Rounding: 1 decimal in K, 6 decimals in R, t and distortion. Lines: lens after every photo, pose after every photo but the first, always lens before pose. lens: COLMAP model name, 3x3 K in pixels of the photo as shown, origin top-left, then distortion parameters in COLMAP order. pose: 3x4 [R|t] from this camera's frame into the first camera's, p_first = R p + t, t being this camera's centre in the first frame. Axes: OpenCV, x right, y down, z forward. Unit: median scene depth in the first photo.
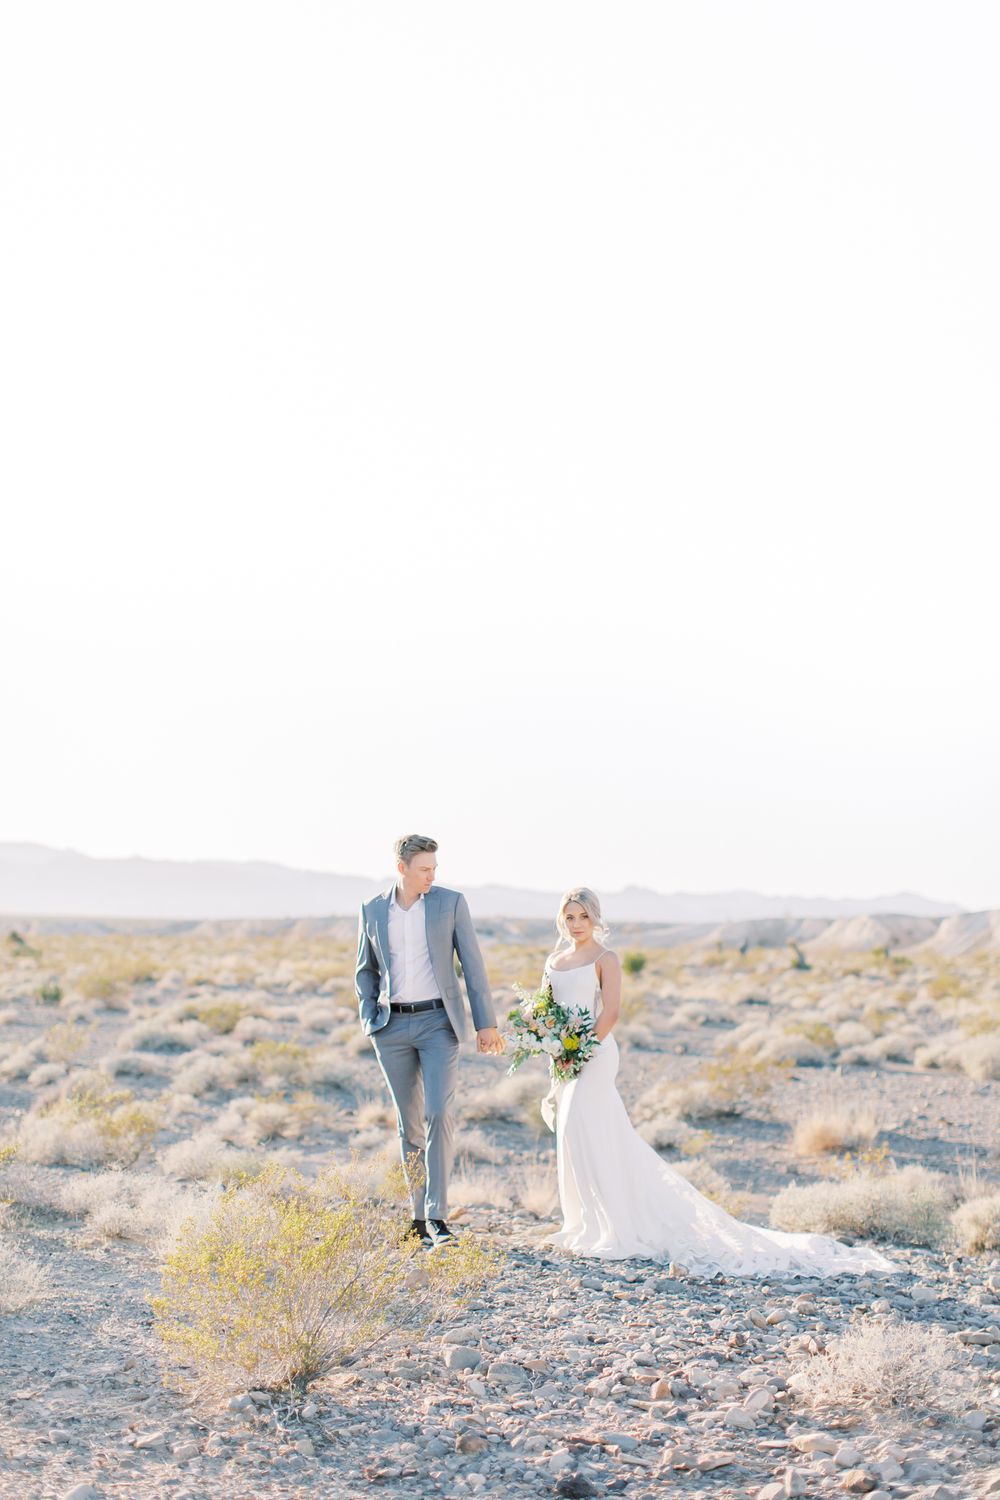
lens RADIAL K [[2088.0, 0, 500.0], [0, 2088.0, 750.0], [0, 0, 1]] dist [0.009878, -0.023540]
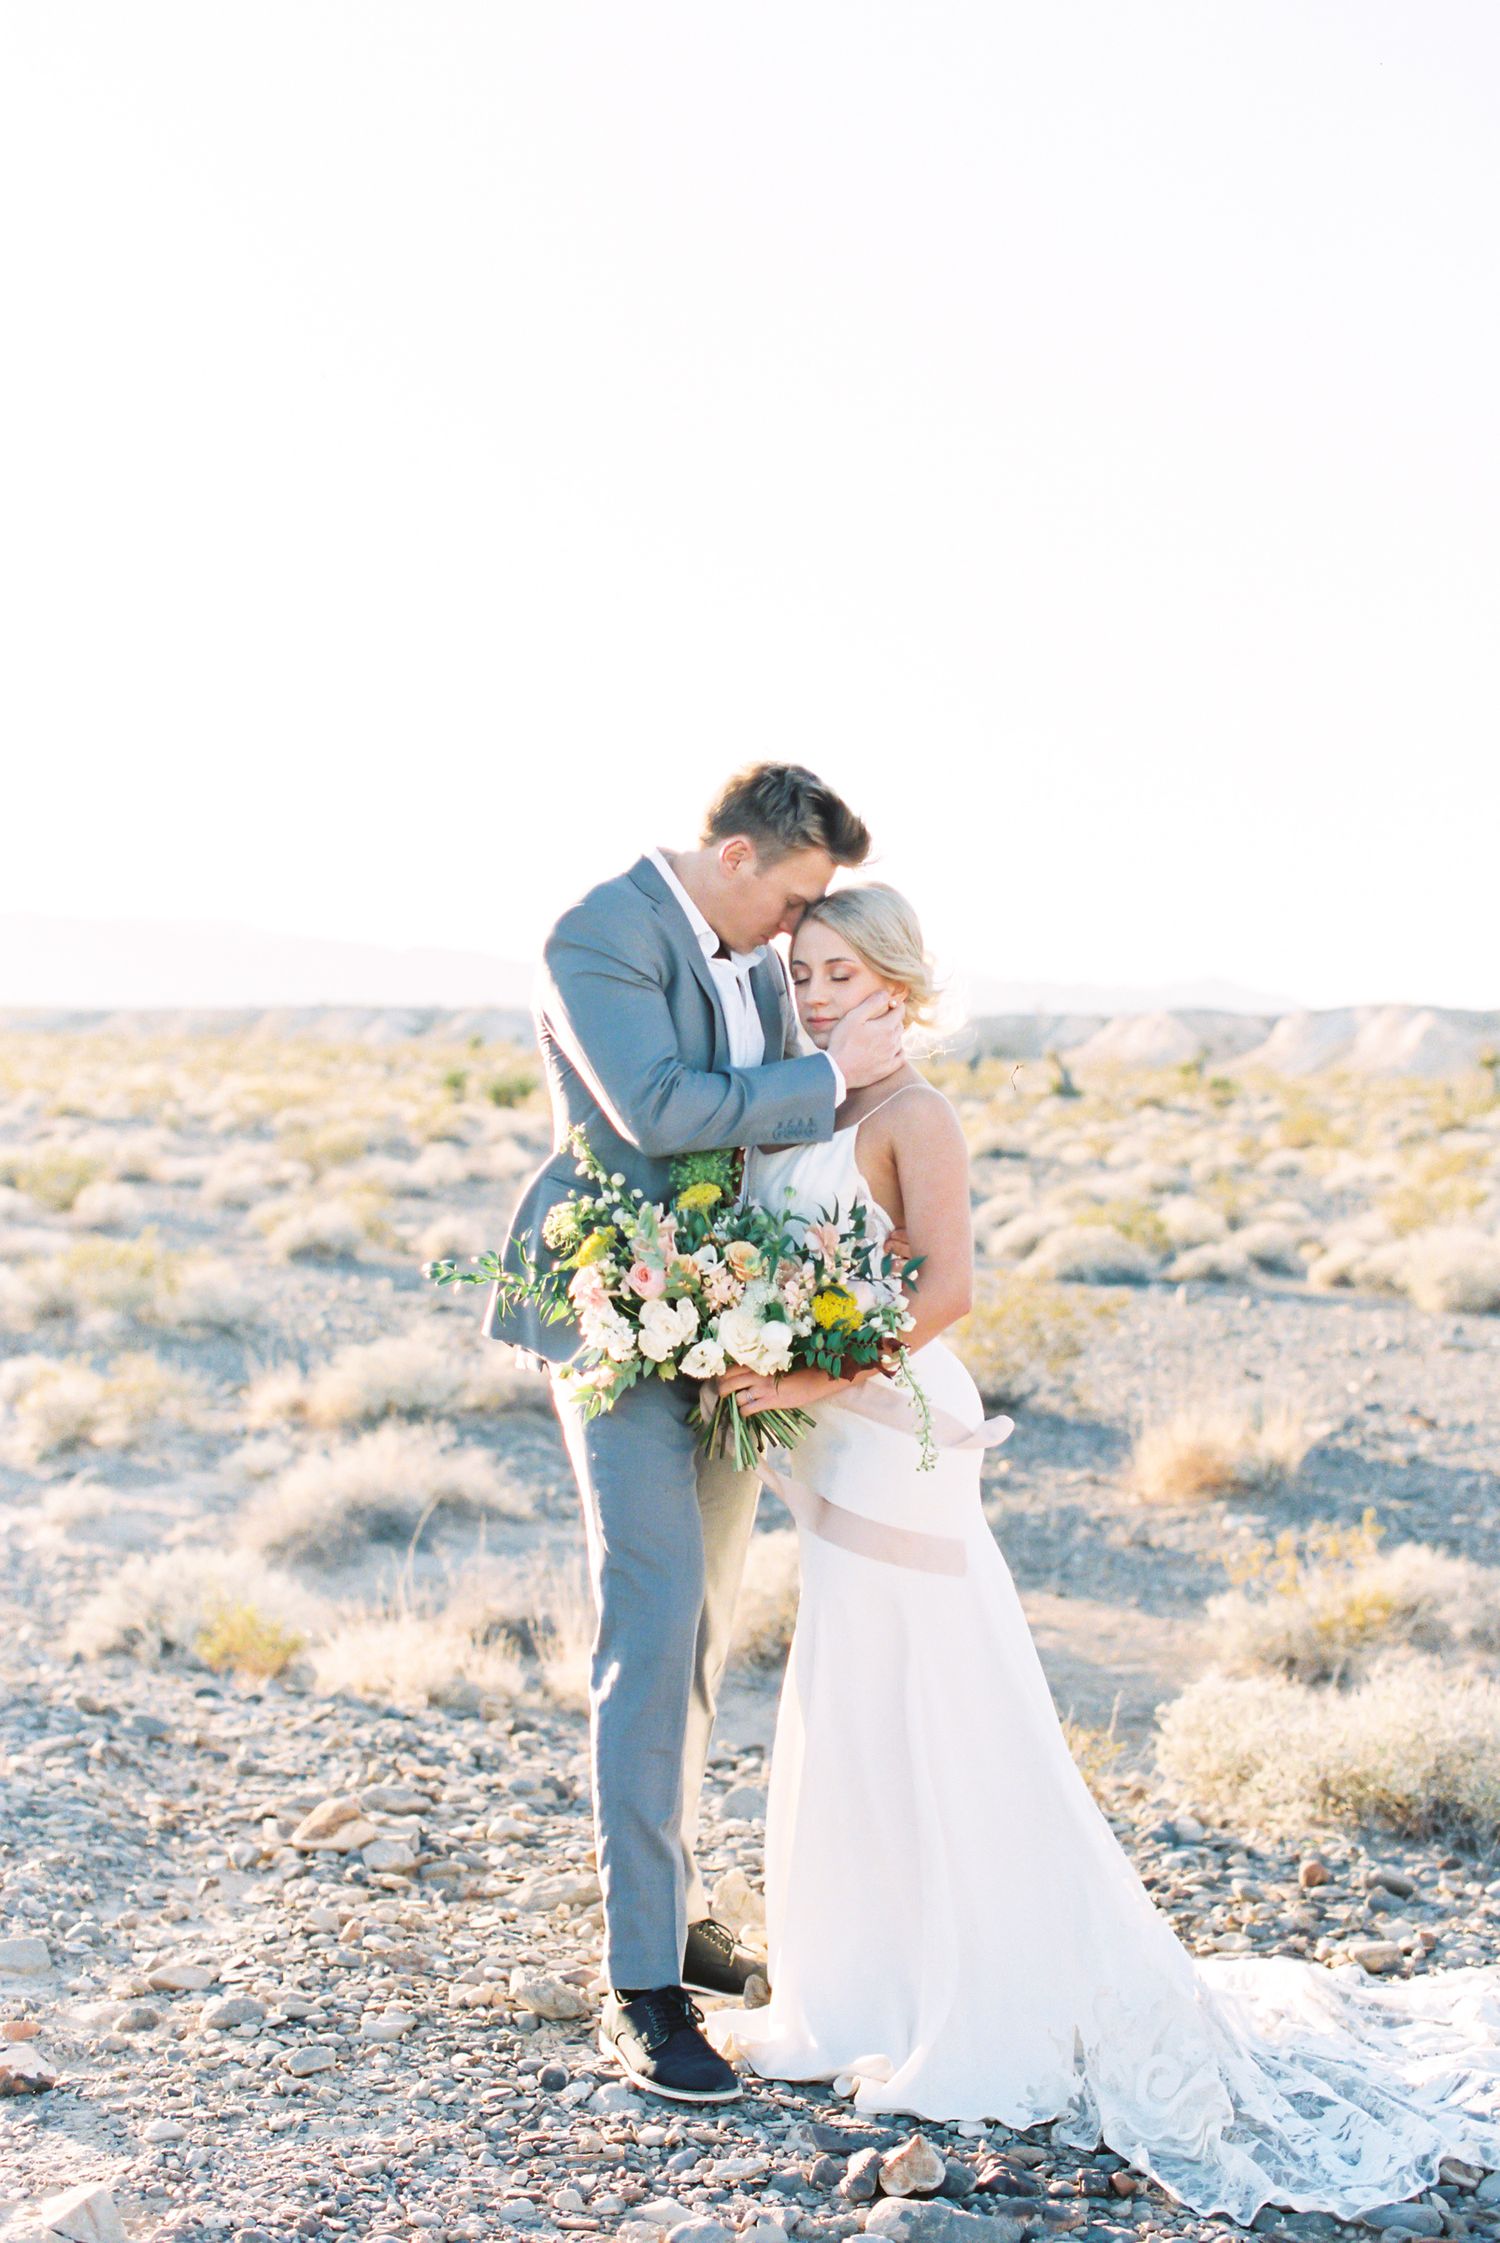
lens RADIAL K [[2811.8, 0, 750.0], [0, 2811.8, 1121.5], [0, 0, 1]] dist [-0.113247, 0.002752]
pose [[0.998714, 0.007896, 0.050088, 0.014137], [-0.013792, 0.992860, 0.118487, 0.024355], [-0.048795, -0.119025, 0.991691, 0.288194]]
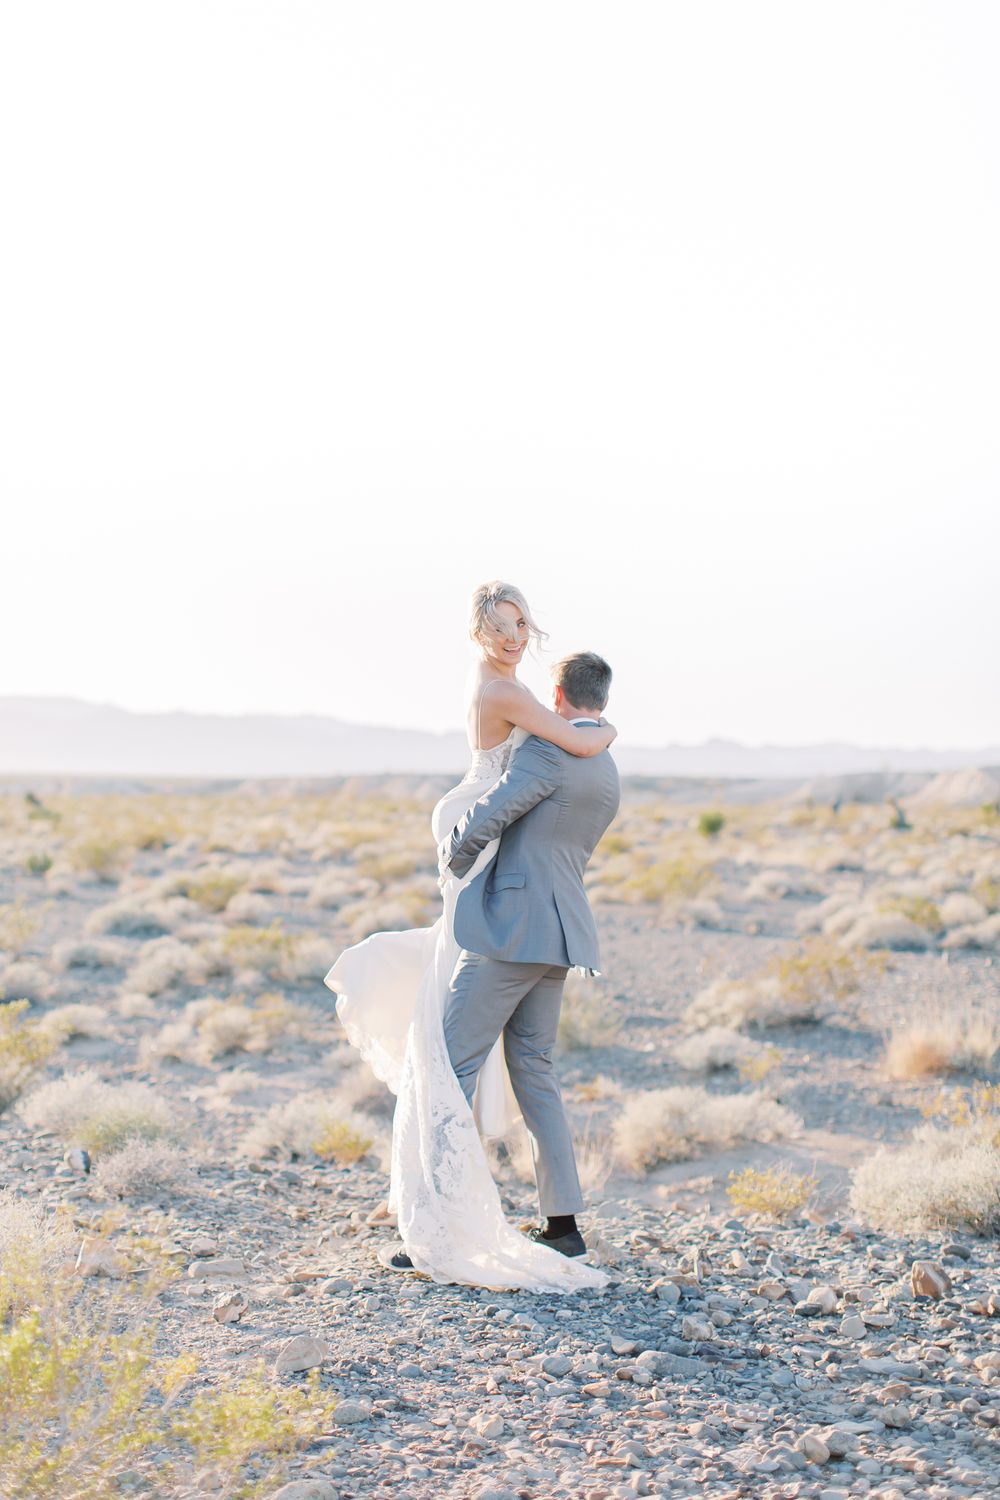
lens RADIAL K [[2088.0, 0, 500.0], [0, 2088.0, 750.0], [0, 0, 1]] dist [0.009878, -0.023540]
pose [[0.998809, -0.008336, -0.048068, 0.027234], [0.011658, 0.997532, 0.069235, 0.013138], [0.047372, -0.069713, 0.996442, 0.176855]]
